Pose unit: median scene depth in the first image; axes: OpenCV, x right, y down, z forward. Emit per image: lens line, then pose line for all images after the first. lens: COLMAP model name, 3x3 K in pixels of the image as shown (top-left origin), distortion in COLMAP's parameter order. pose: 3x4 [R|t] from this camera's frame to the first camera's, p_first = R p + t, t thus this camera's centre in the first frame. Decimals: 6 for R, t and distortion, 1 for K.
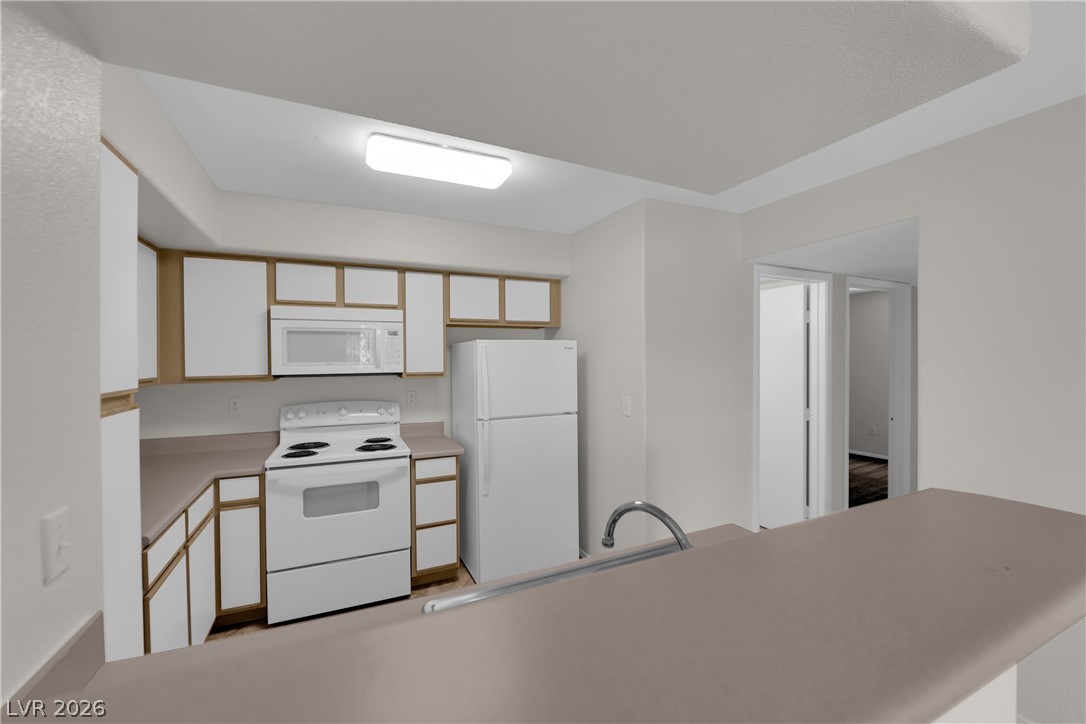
lens RADIAL K [[437.5, 0, 543.0], [0, 437.5, 362.0], [0, 0, 1]] dist [-0.009875, -0.004351]
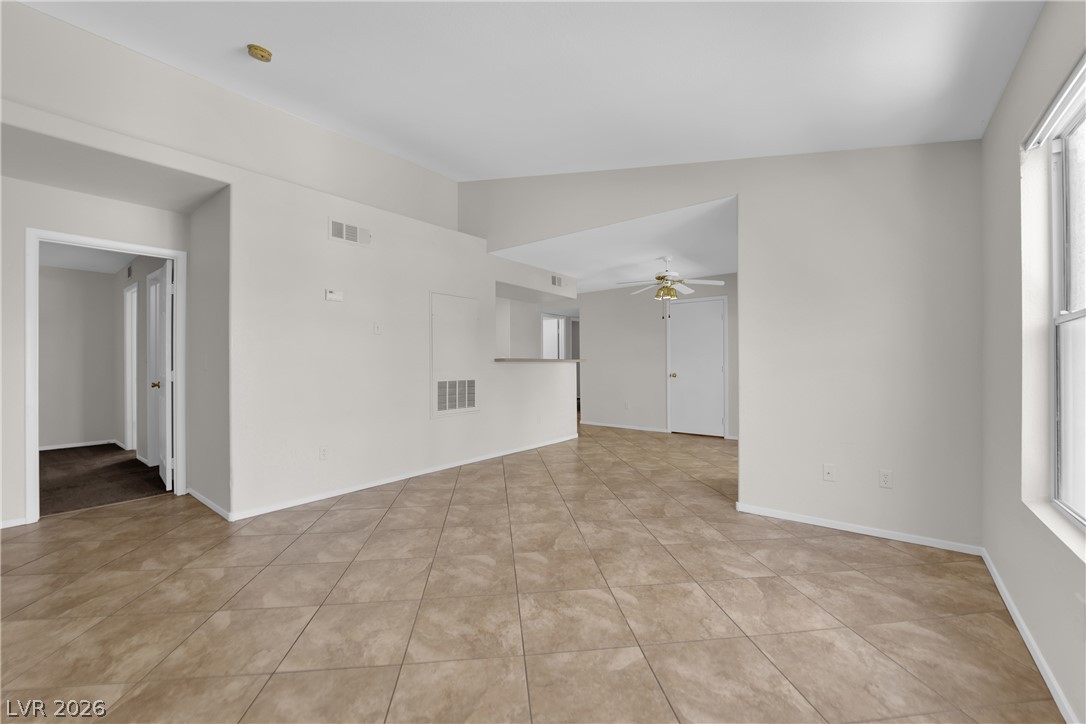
lens RADIAL K [[437.5, 0, 543.0], [0, 437.5, 362.0], [0, 0, 1]] dist [-0.009875, -0.004351]
pose [[0.890553, 0.000468, 0.454879, -0.876559], [0.004223, 0.999948, -0.009295, 0.137616], [-0.454860, 0.010199, 0.890505, -1.690400]]
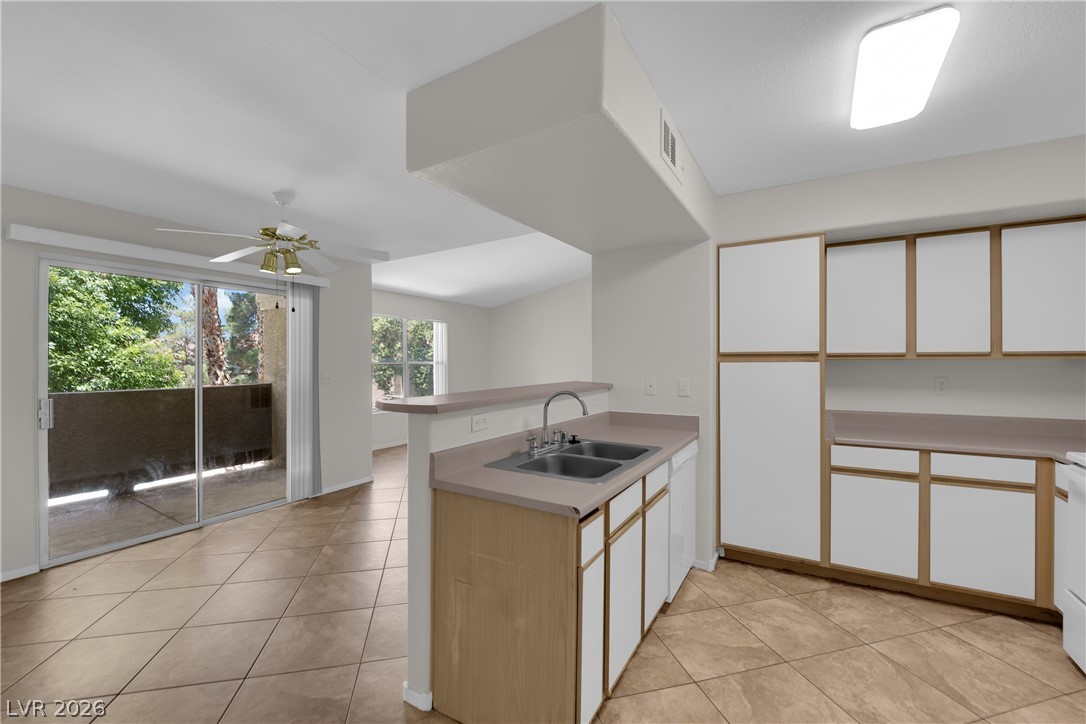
lens RADIAL K [[437.5, 0, 543.0], [0, 437.5, 362.0], [0, 0, 1]] dist [-0.009875, -0.004351]
pose [[-0.830359, 0.003494, -0.557218, 0.523850], [-0.002260, 0.999951, 0.009639, 0.042974], [0.557225, 0.009263, -0.830310, 0.911317]]
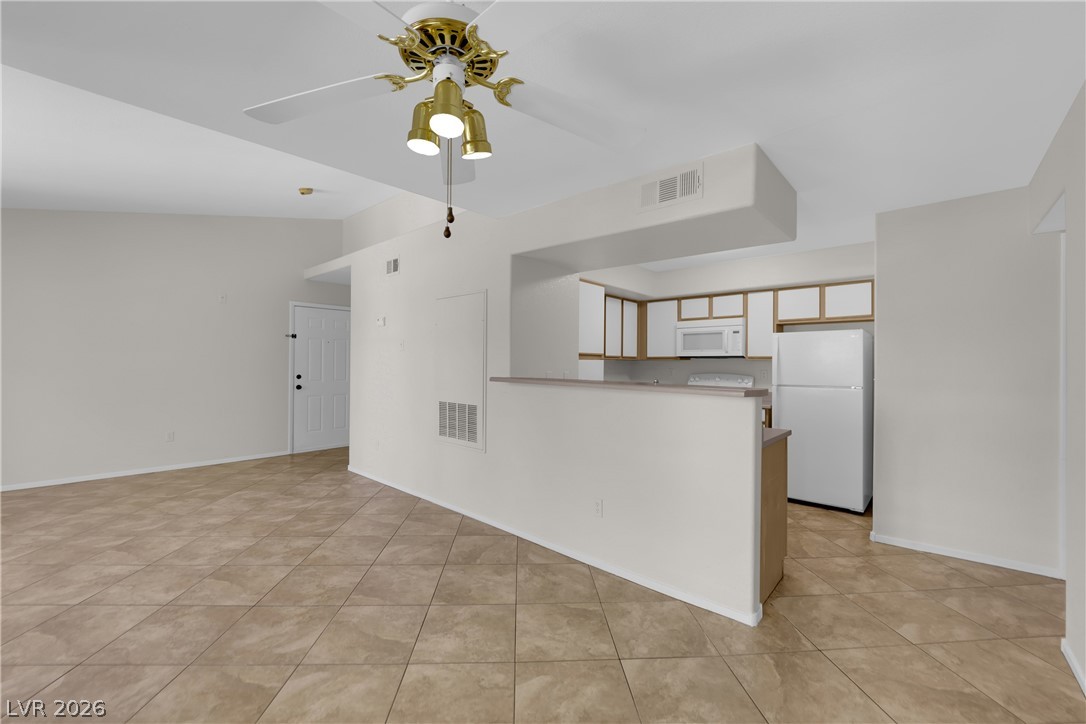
lens RADIAL K [[437.5, 0, 543.0], [0, 437.5, 362.0], [0, 0, 1]] dist [-0.009875, -0.004351]
pose [[0.394288, 0.005818, -0.918968, 0.900941], [-0.019195, 0.999814, -0.001905, 0.065757], [0.918786, 0.018391, 0.394326, -0.334615]]
